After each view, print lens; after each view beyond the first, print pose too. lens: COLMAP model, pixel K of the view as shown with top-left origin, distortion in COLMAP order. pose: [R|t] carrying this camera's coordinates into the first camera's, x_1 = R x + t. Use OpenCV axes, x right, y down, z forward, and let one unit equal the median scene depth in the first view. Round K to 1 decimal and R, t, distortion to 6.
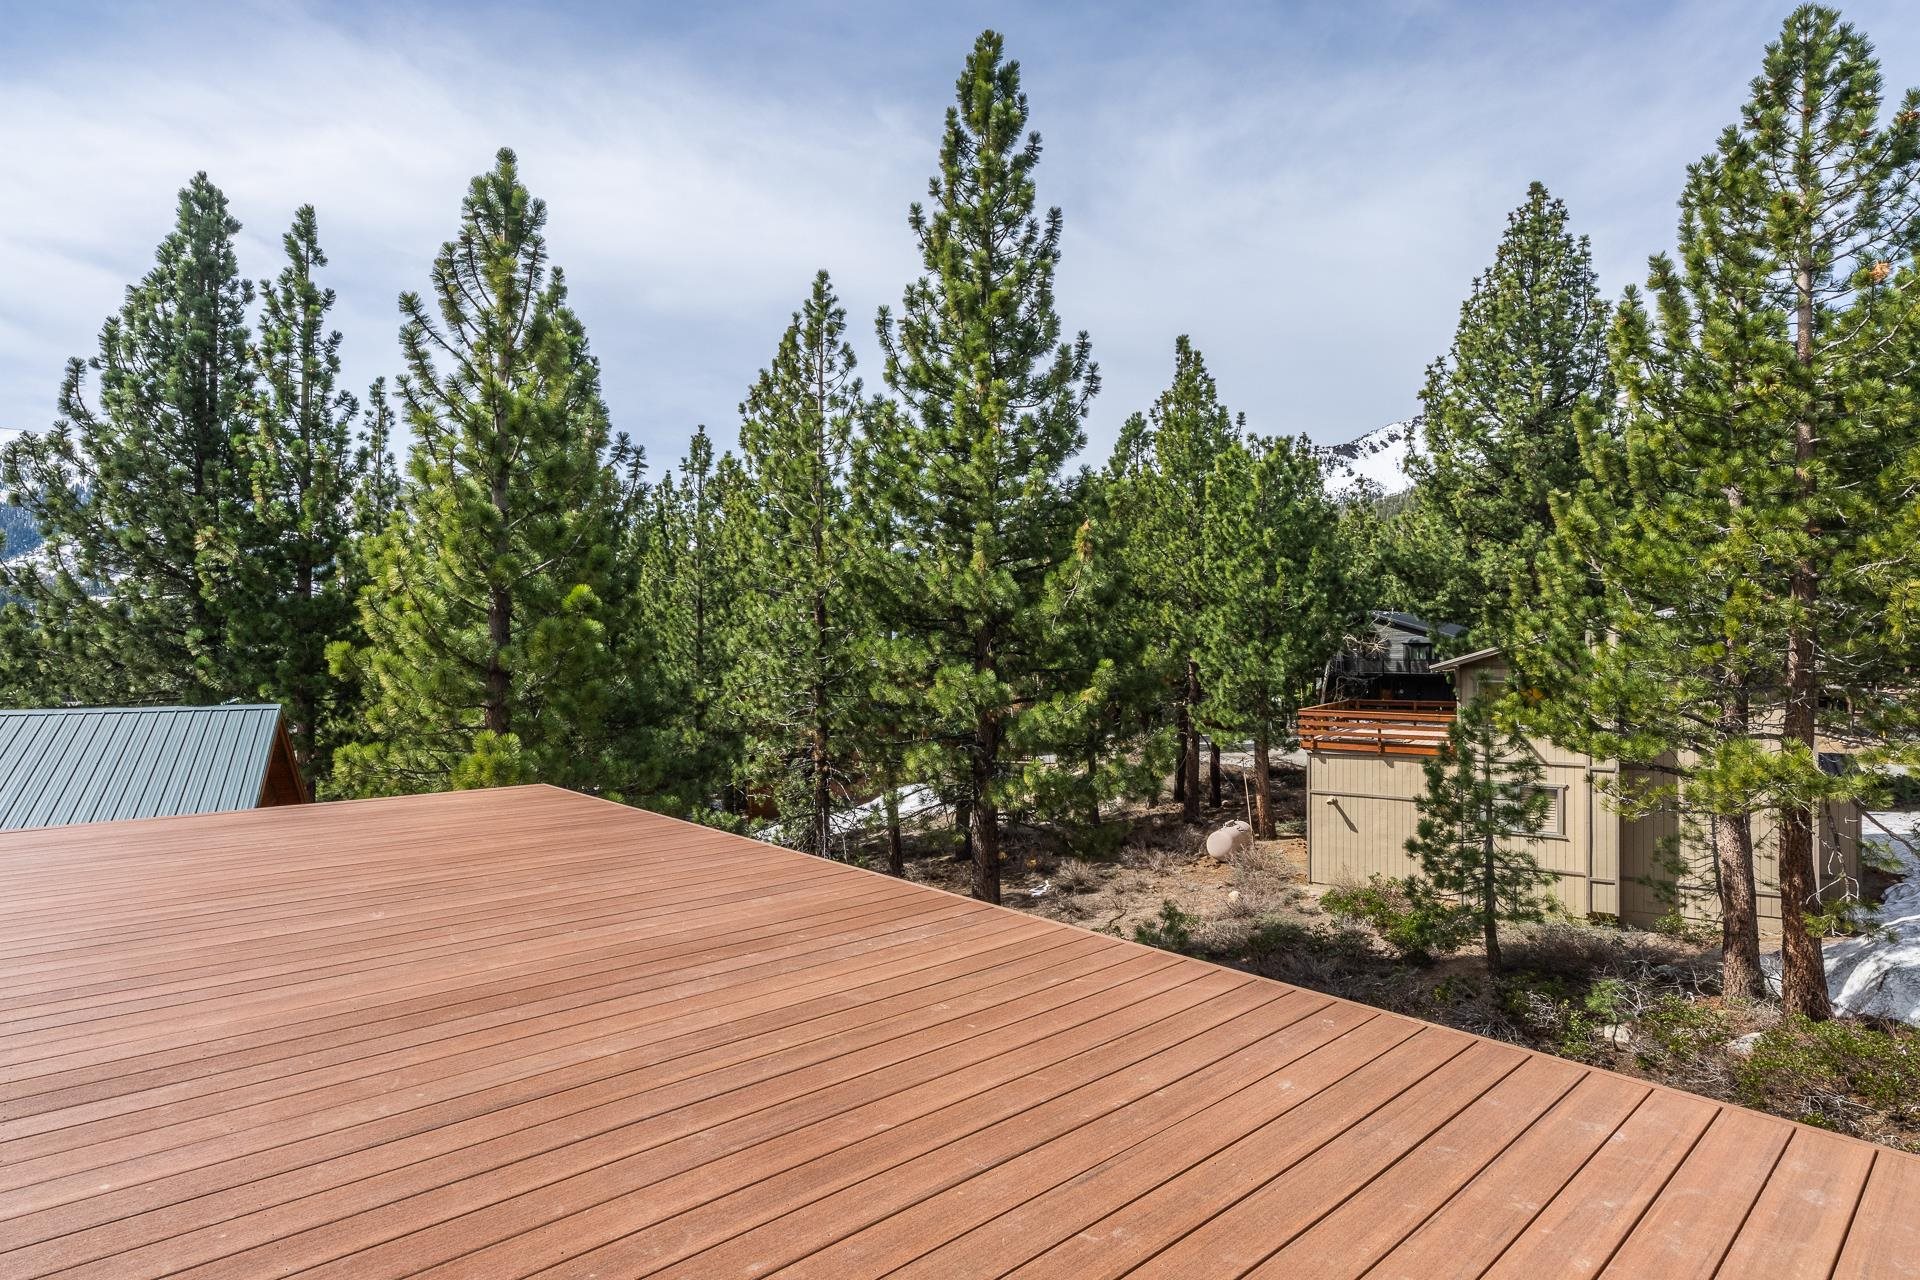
lens RADIAL K [[1036.0, 0, 909.1], [0, 1036.0, 649.1], [0, 0, 1]] dist [-0.002846, 0.000272]
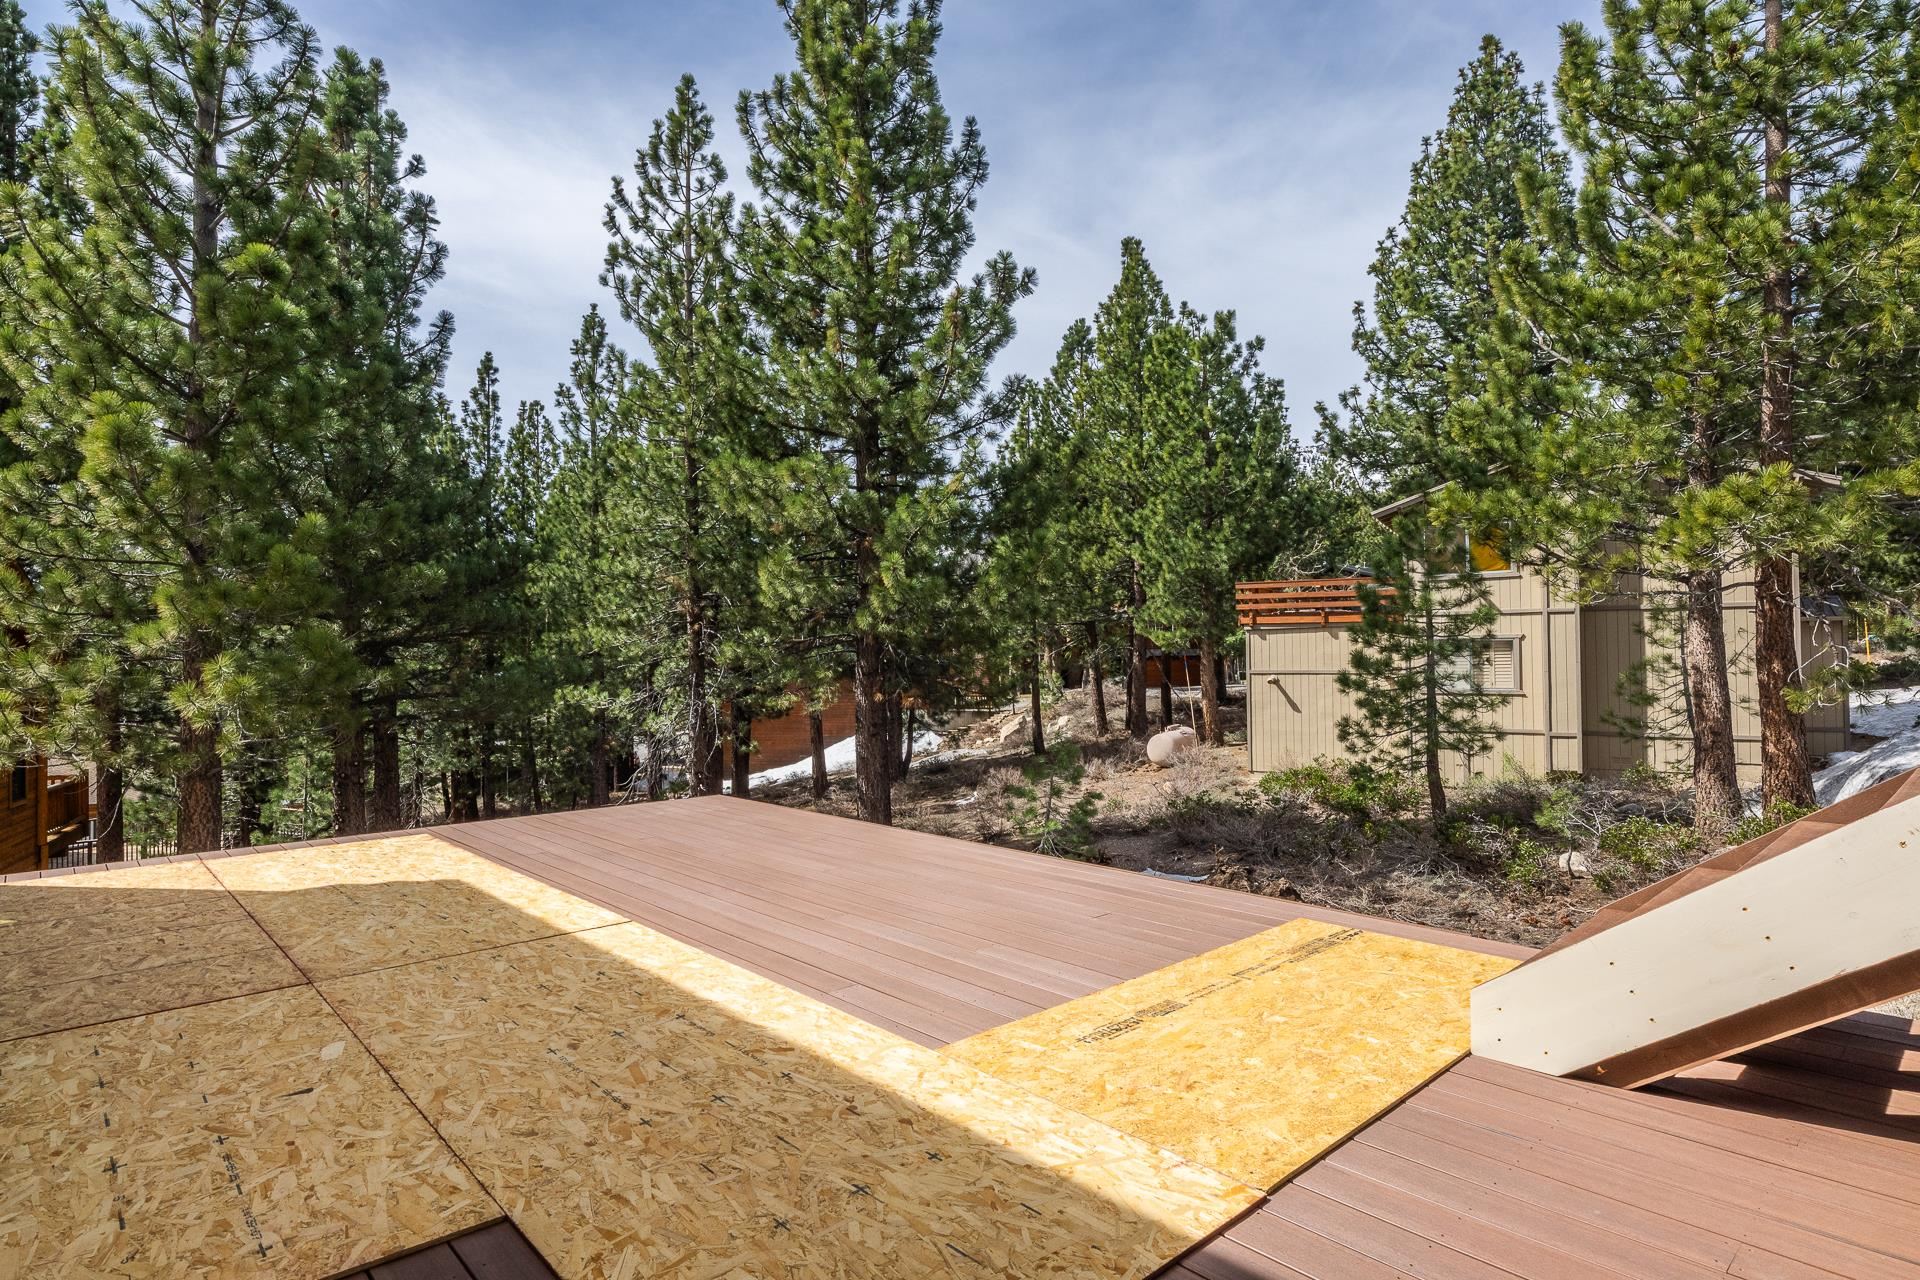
lens RADIAL K [[1038.0, 0, 915.9], [0, 1038.0, 648.4], [0, 0, 1]] dist [-0.002400, 0.000325]
pose [[0.999765, -0.014007, 0.016536, 0.082663], [0.014123, 0.999876, -0.006918, 0.125649], [-0.016437, 0.007150, 0.999839, 0.095981]]
